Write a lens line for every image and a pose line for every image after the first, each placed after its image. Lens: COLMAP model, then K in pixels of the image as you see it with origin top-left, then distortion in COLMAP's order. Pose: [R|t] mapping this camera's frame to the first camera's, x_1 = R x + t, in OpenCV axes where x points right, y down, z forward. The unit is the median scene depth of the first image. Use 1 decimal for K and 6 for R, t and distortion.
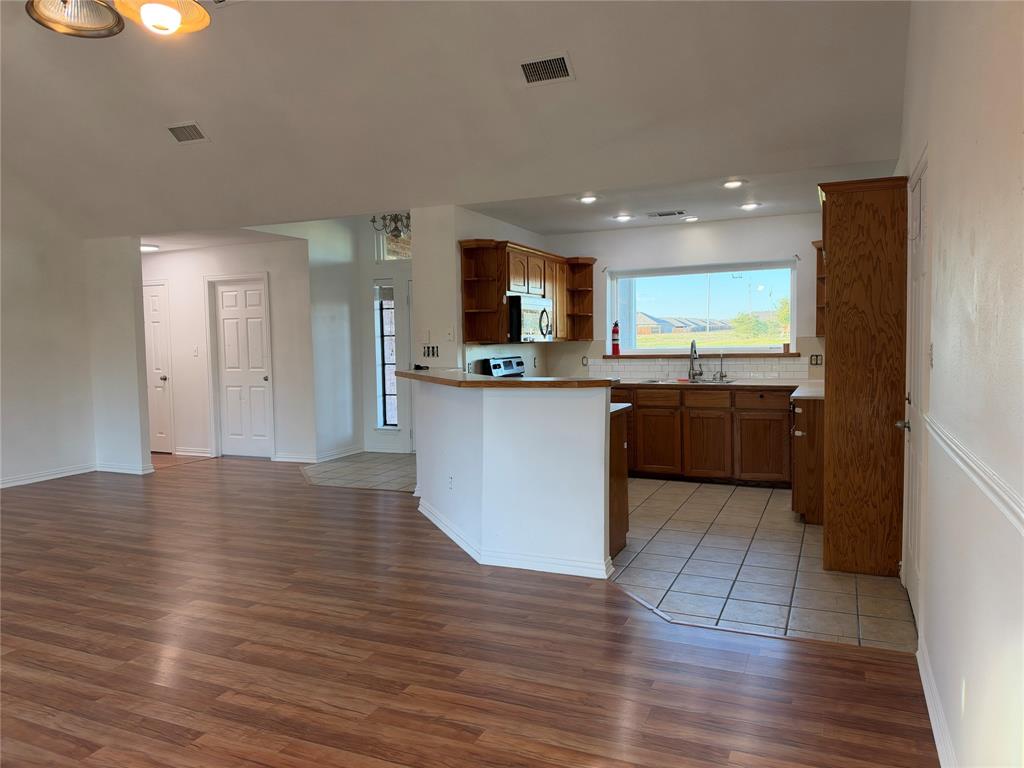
lens RADIAL K [[733.5, 0, 510.7], [0, 733.5, 387.2], [0, 0, 1]] dist [-0.013488, -0.003392]
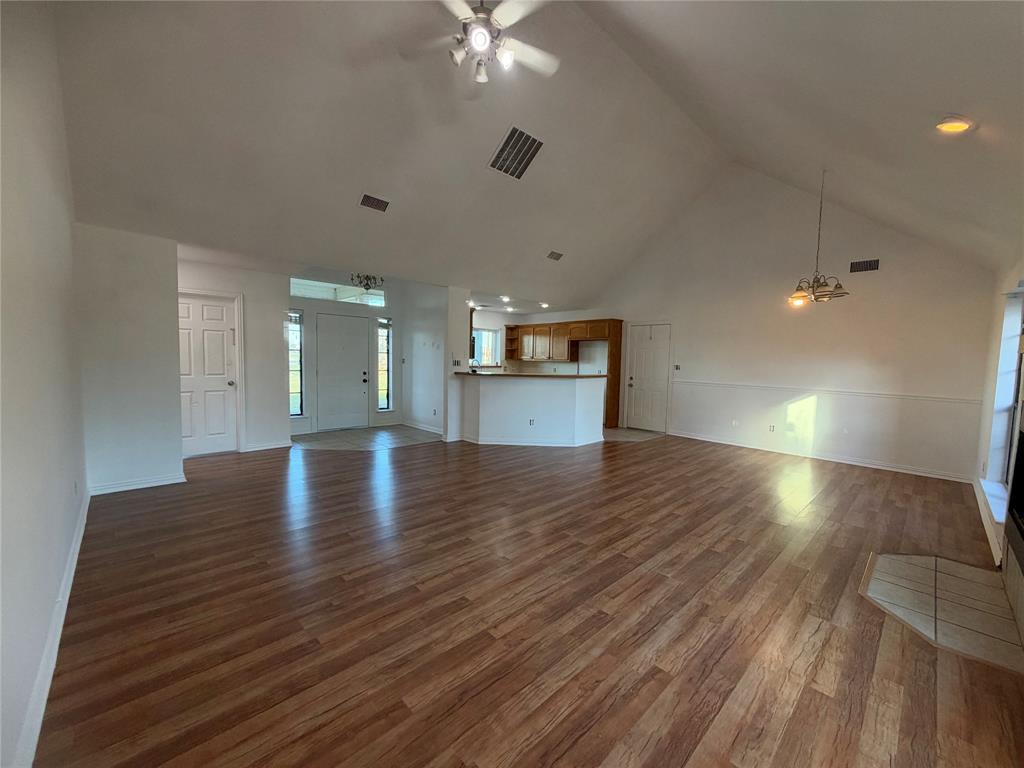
lens RADIAL K [[407.5, 0, 509.2], [0, 407.5, 382.9], [0, 0, 1]] dist [0.004533, 0.000080]
pose [[0.379776, -0.028554, 0.924638, -0.931242], [0.033865, 0.999283, 0.016950, -0.009817], [-0.924459, 0.024876, 0.380470, 0.421752]]
